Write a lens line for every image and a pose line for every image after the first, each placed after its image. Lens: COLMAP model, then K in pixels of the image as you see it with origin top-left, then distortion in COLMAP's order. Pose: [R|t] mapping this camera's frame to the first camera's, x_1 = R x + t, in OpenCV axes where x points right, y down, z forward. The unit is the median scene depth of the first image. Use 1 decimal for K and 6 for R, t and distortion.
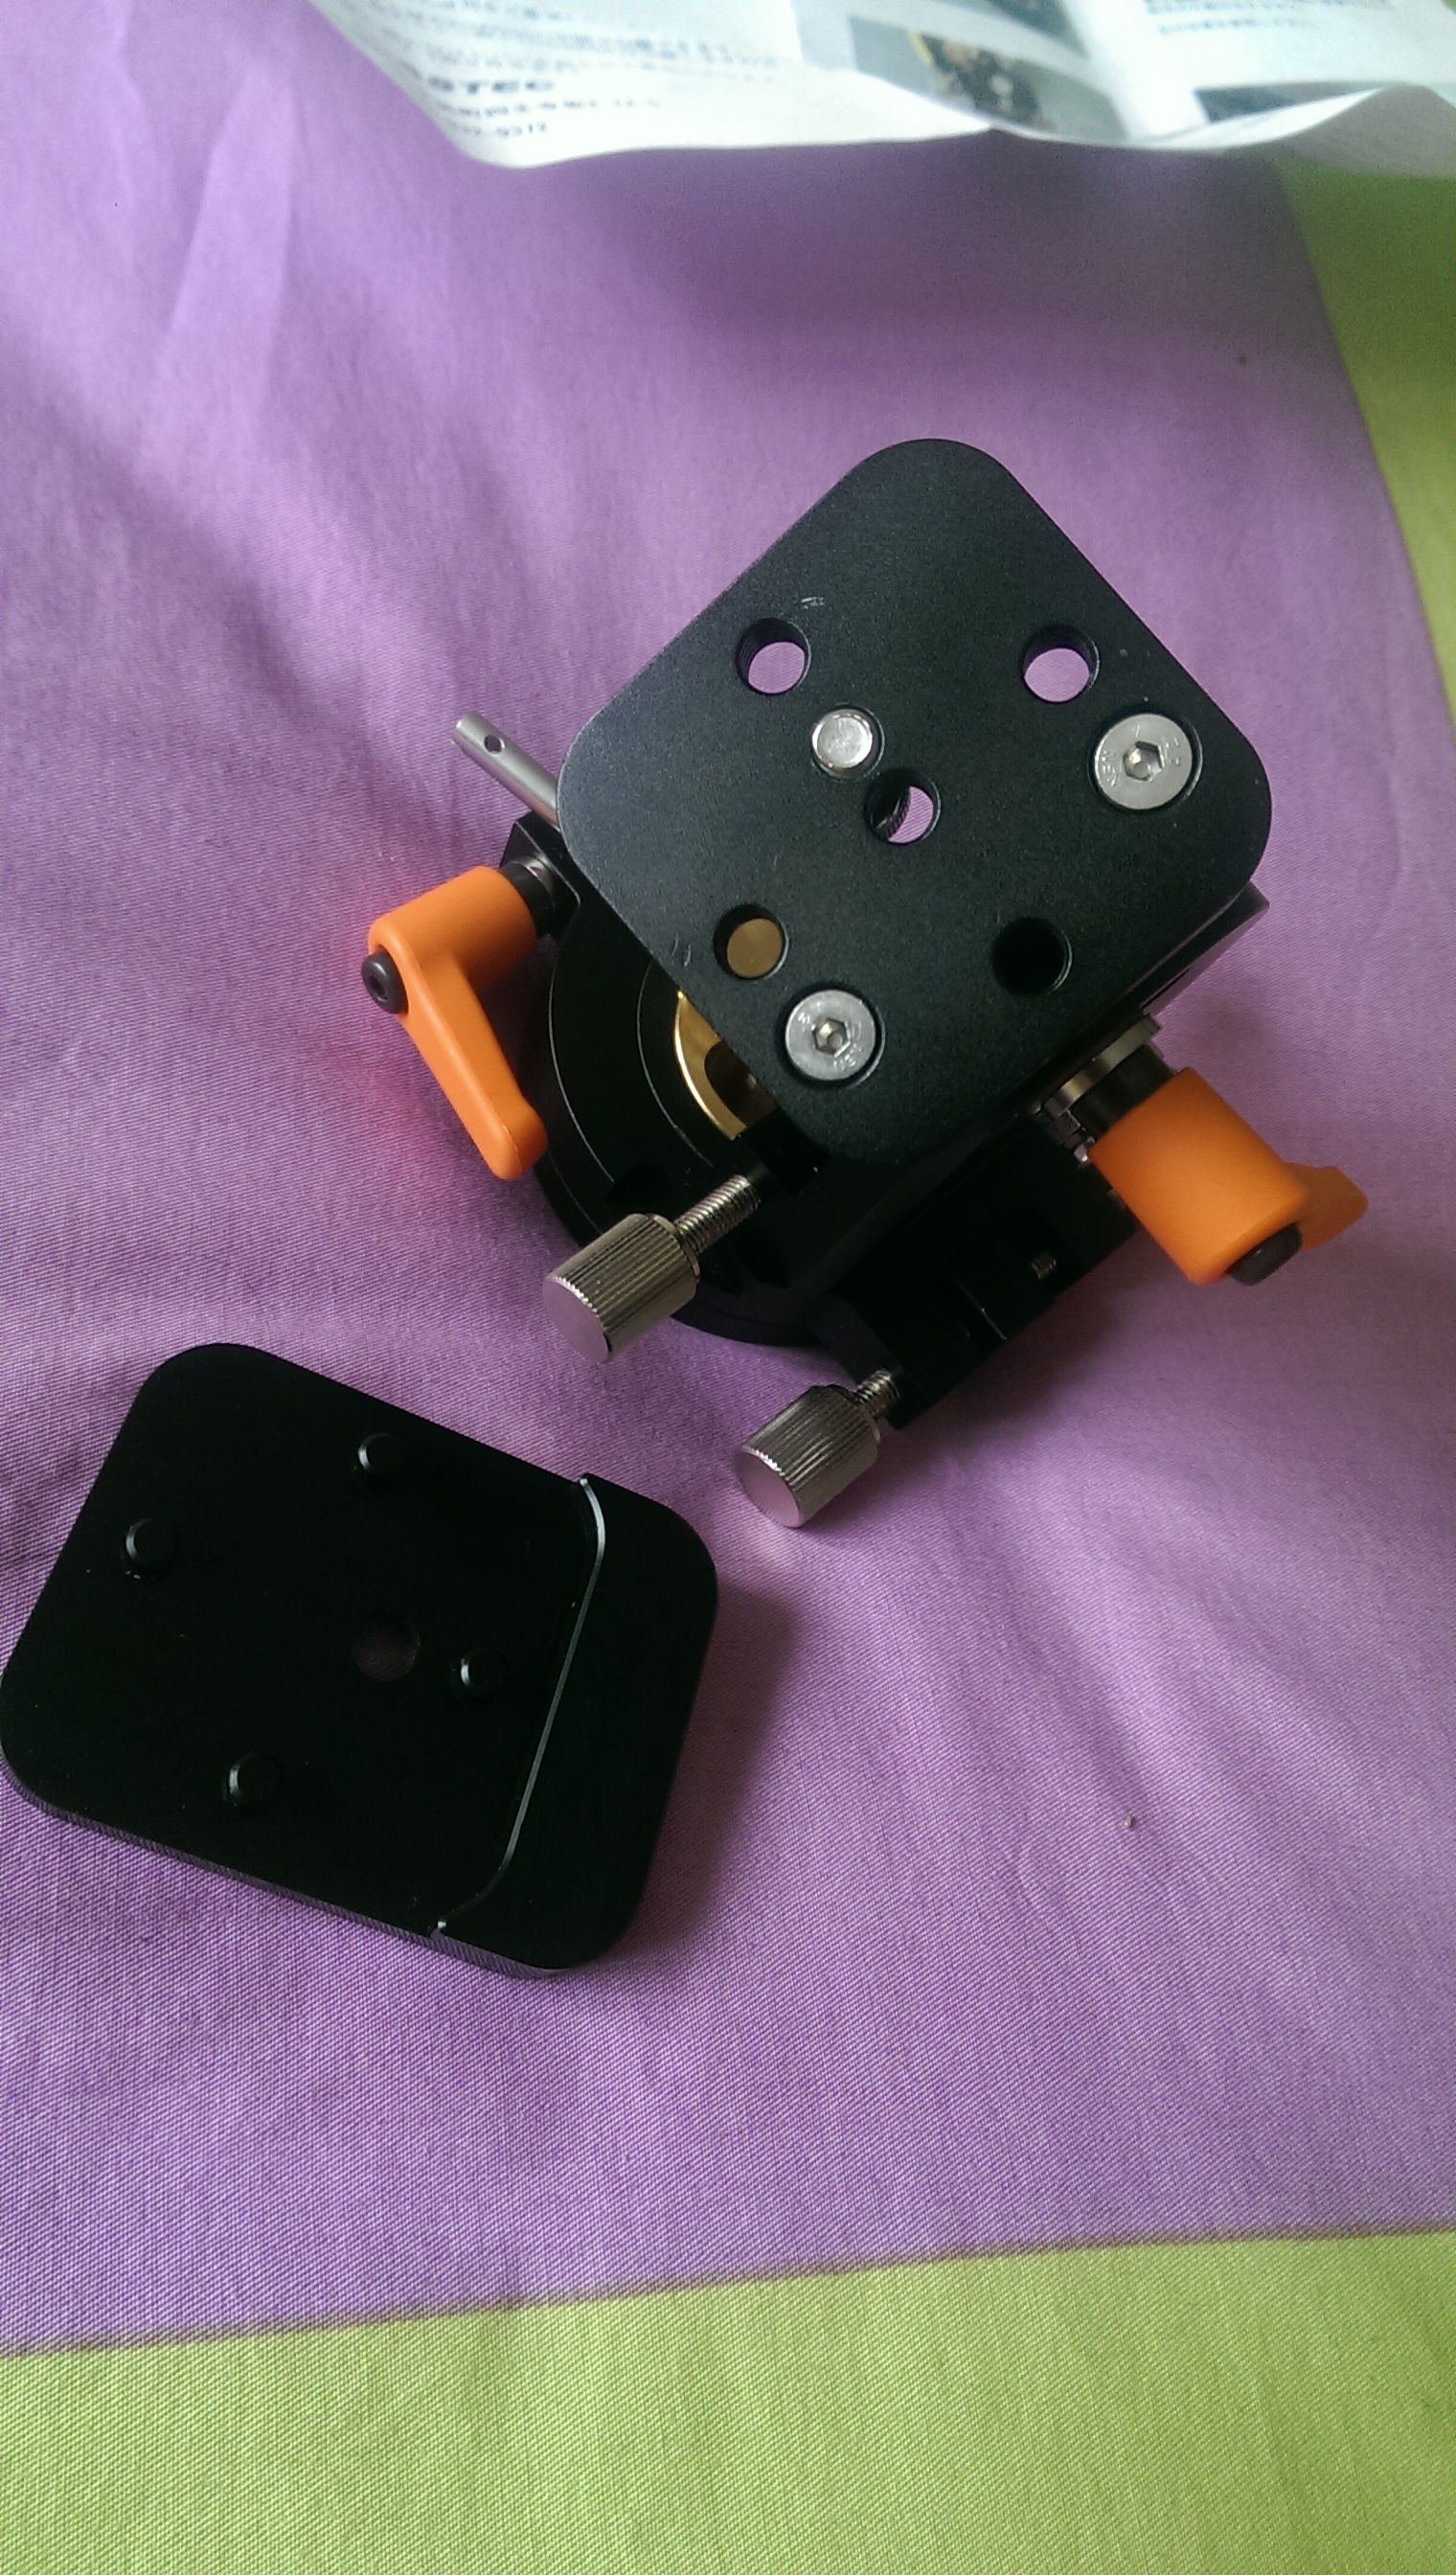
lens RADIAL K [[1919.9, 0, 758.3], [0, 1919.9, 1302.7], [0, 0, 1]] dist [0.052352, -0.096027]
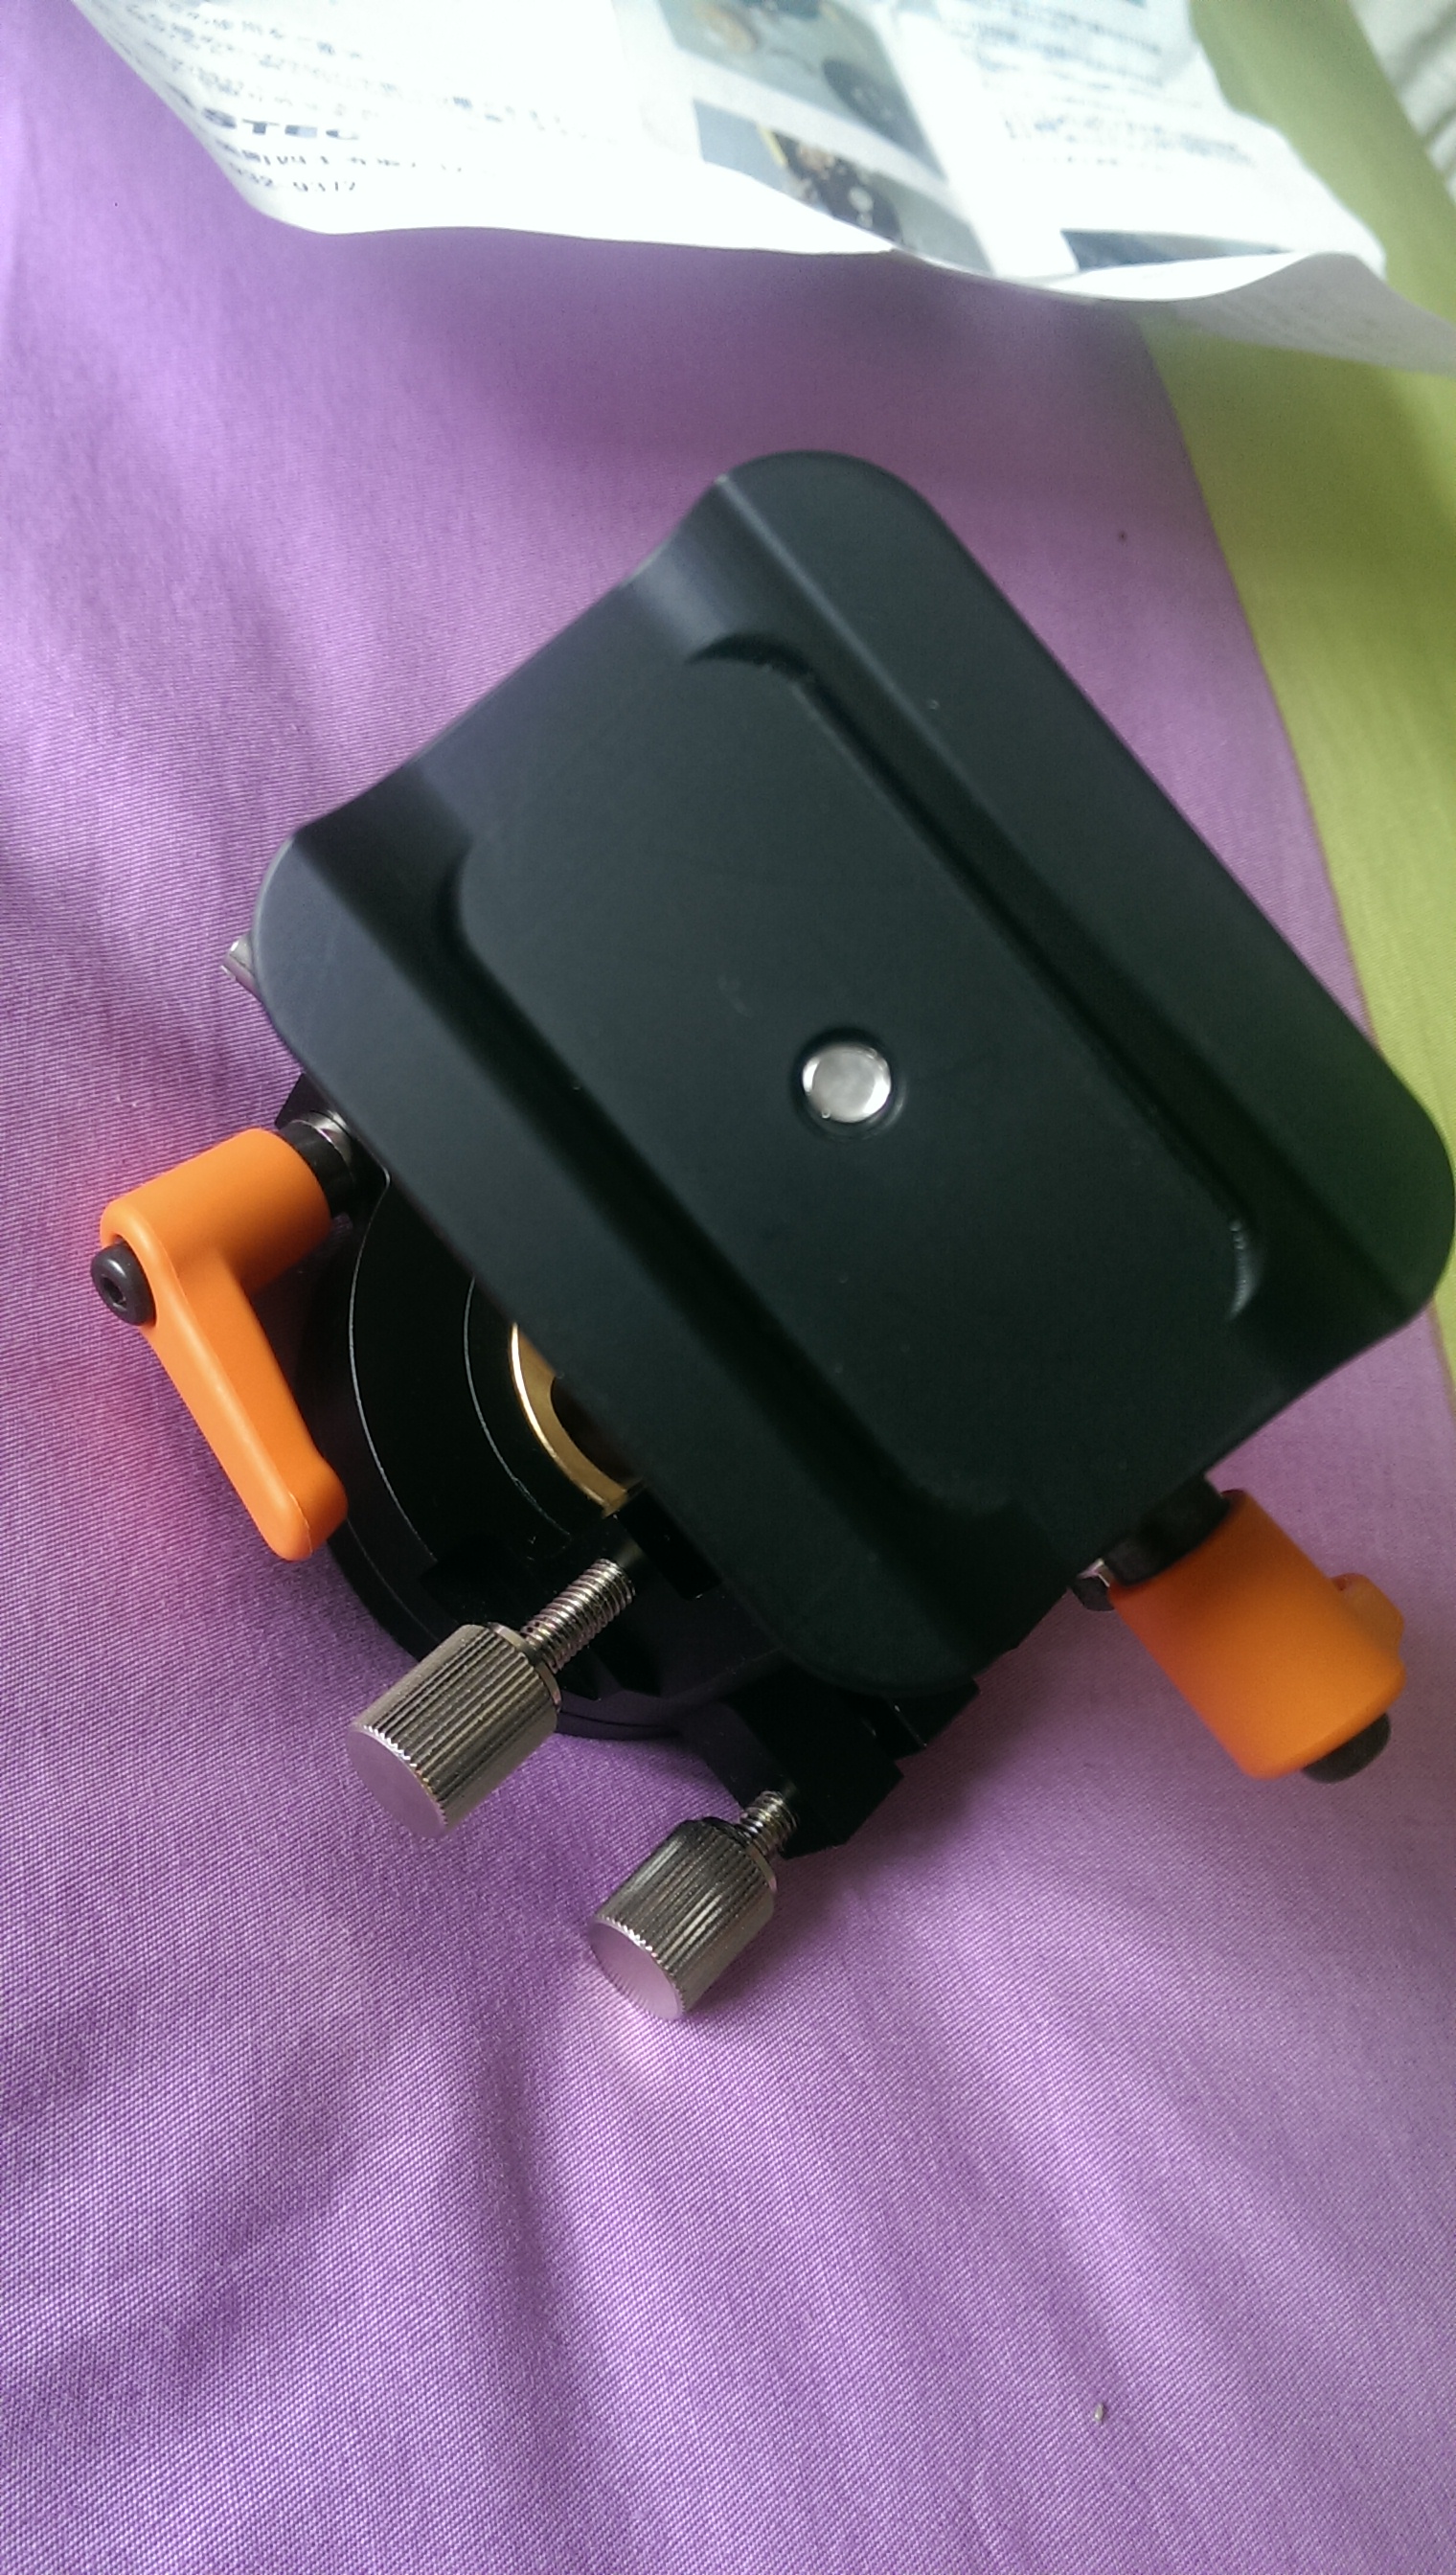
lens RADIAL K [[1919.9, 0, 761.4], [0, 1919.9, 1325.9], [0, 0, 1]] dist [0.052352, -0.096027]
pose [[0.985842, 0.020092, 0.166469, -0.073593], [-0.014860, 0.999357, -0.032618, -0.127641], [-0.167018, 0.029683, 0.985507, 0.221553]]
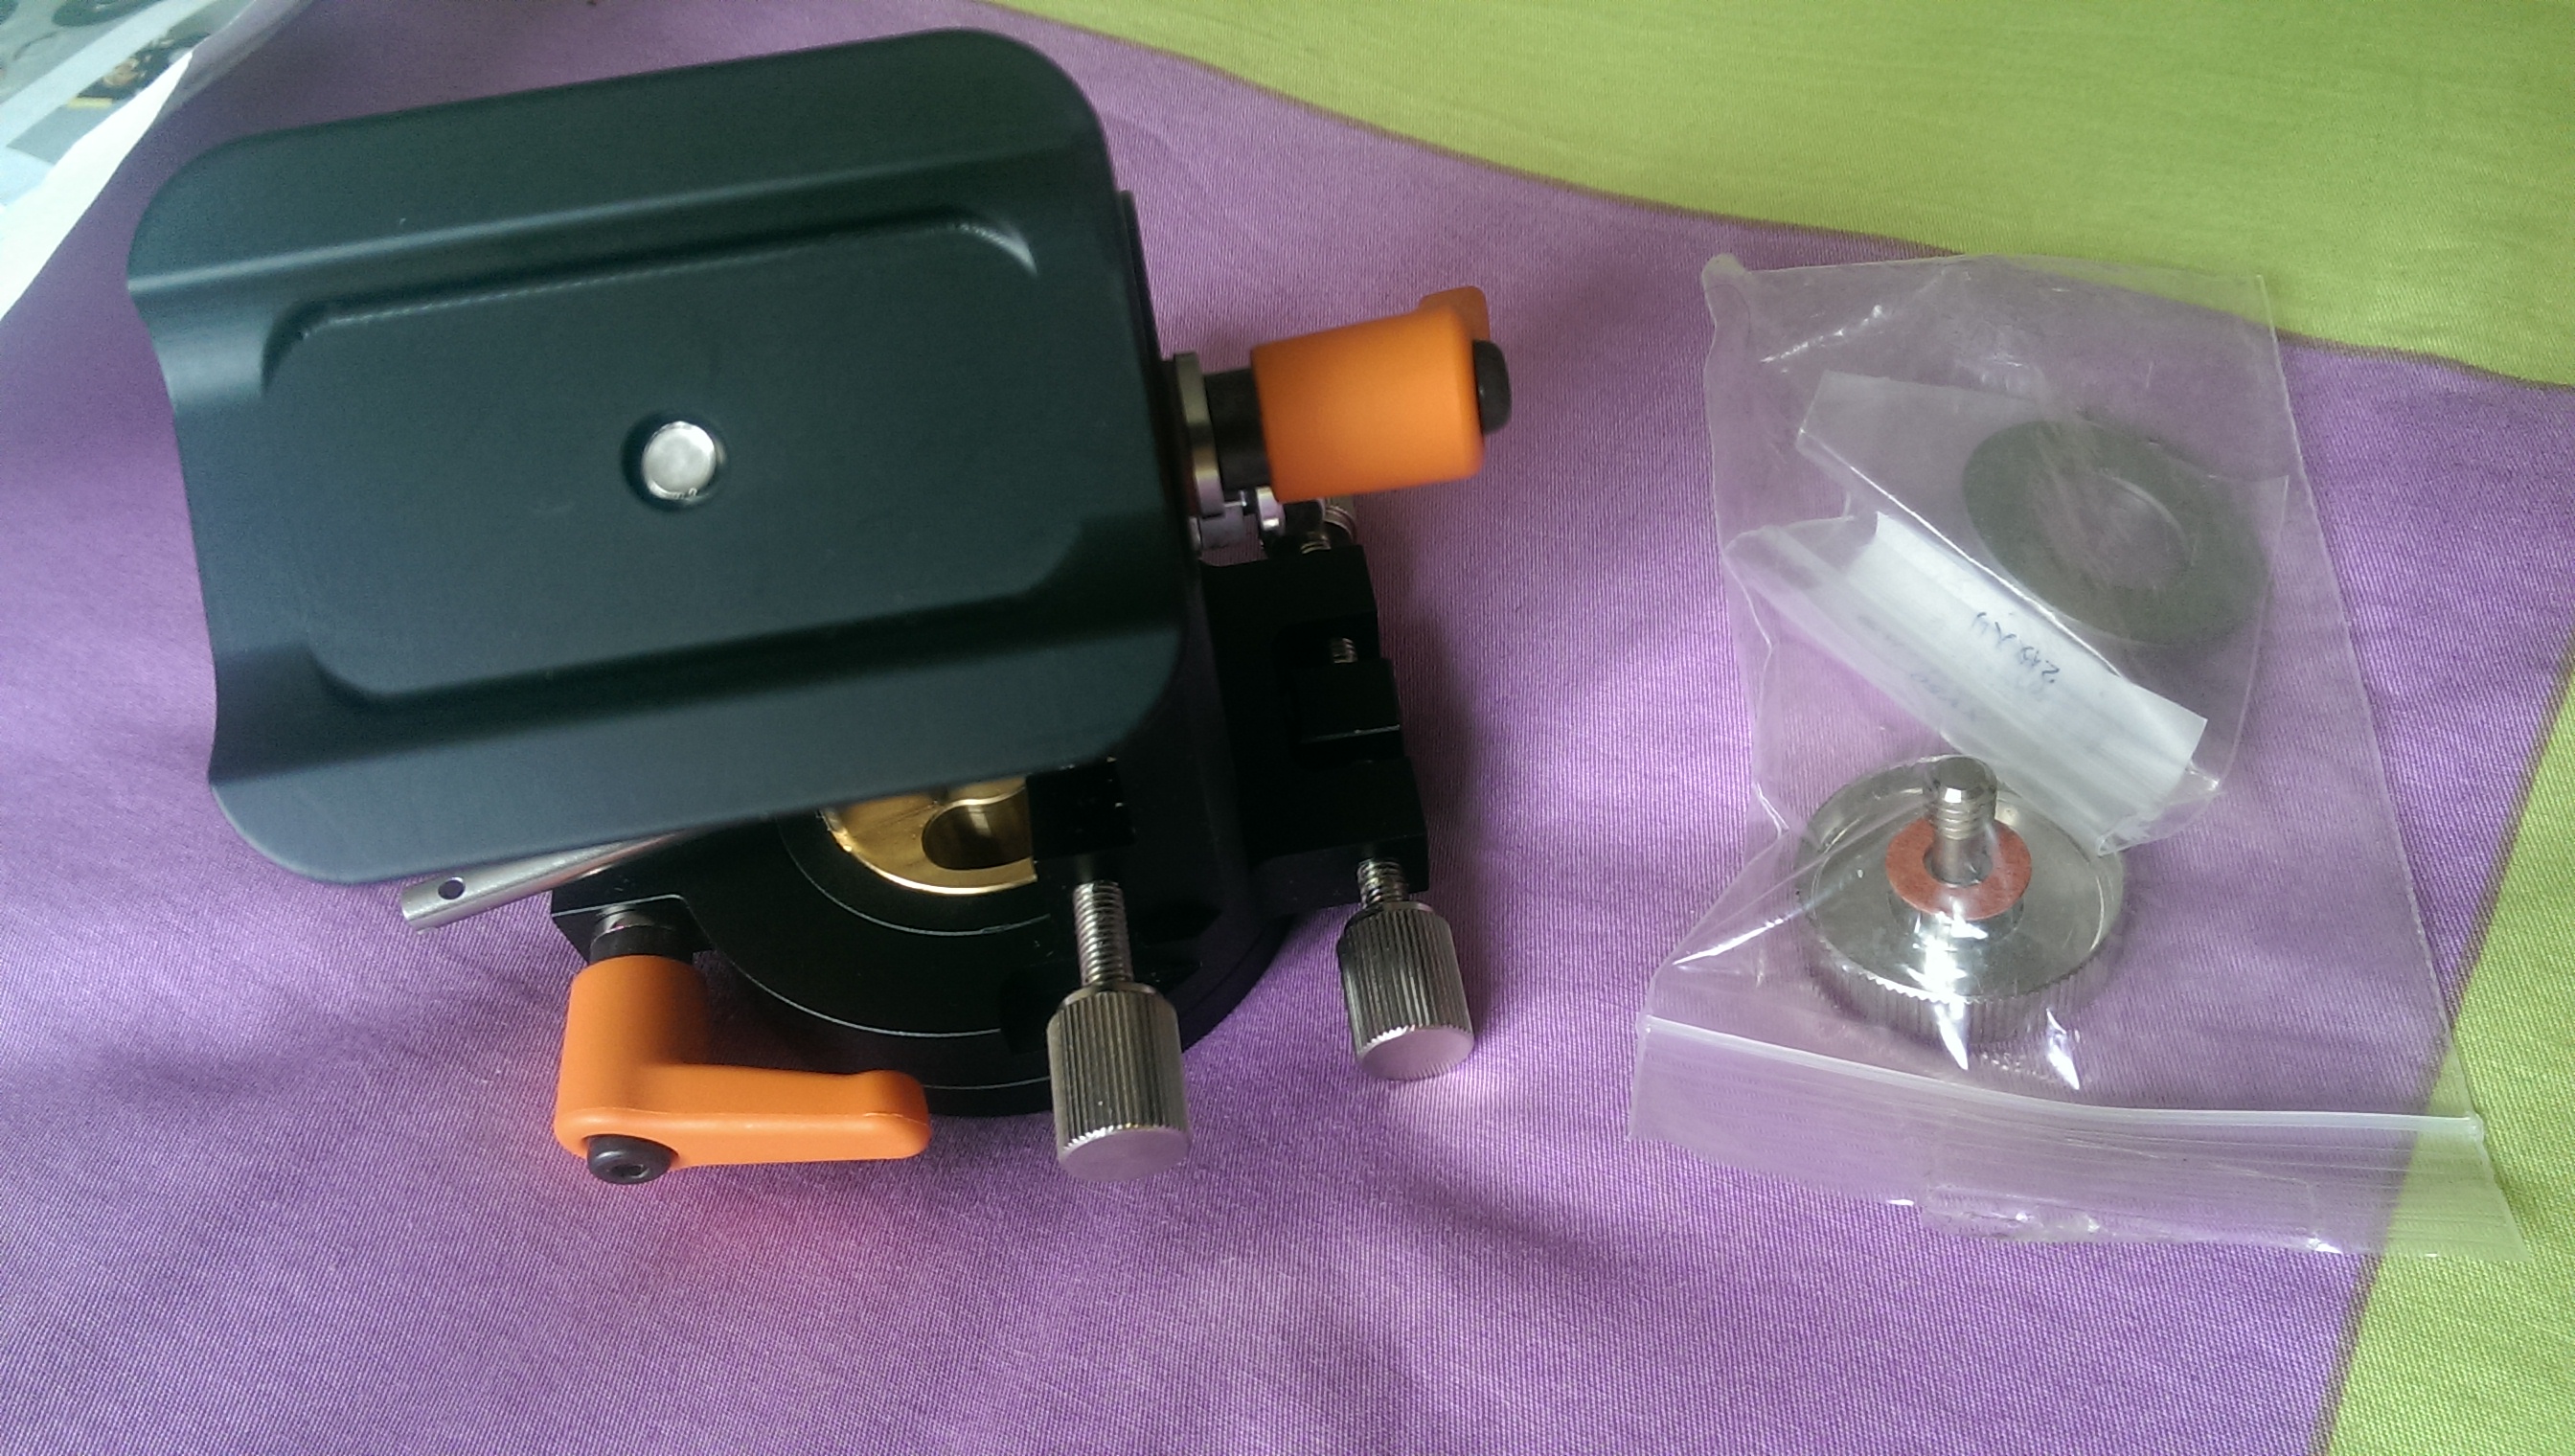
lens RADIAL K [[1919.9, 0, 1346.2], [0, 1919.9, 698.4], [0, 0, 1]] dist [0.052352, -0.096027]
pose [[0.501403, -0.843635, 0.192029, -0.037738], [0.860054, 0.510185, -0.004290, -0.004391], [-0.094352, 0.167306, 0.981380, 0.154945]]
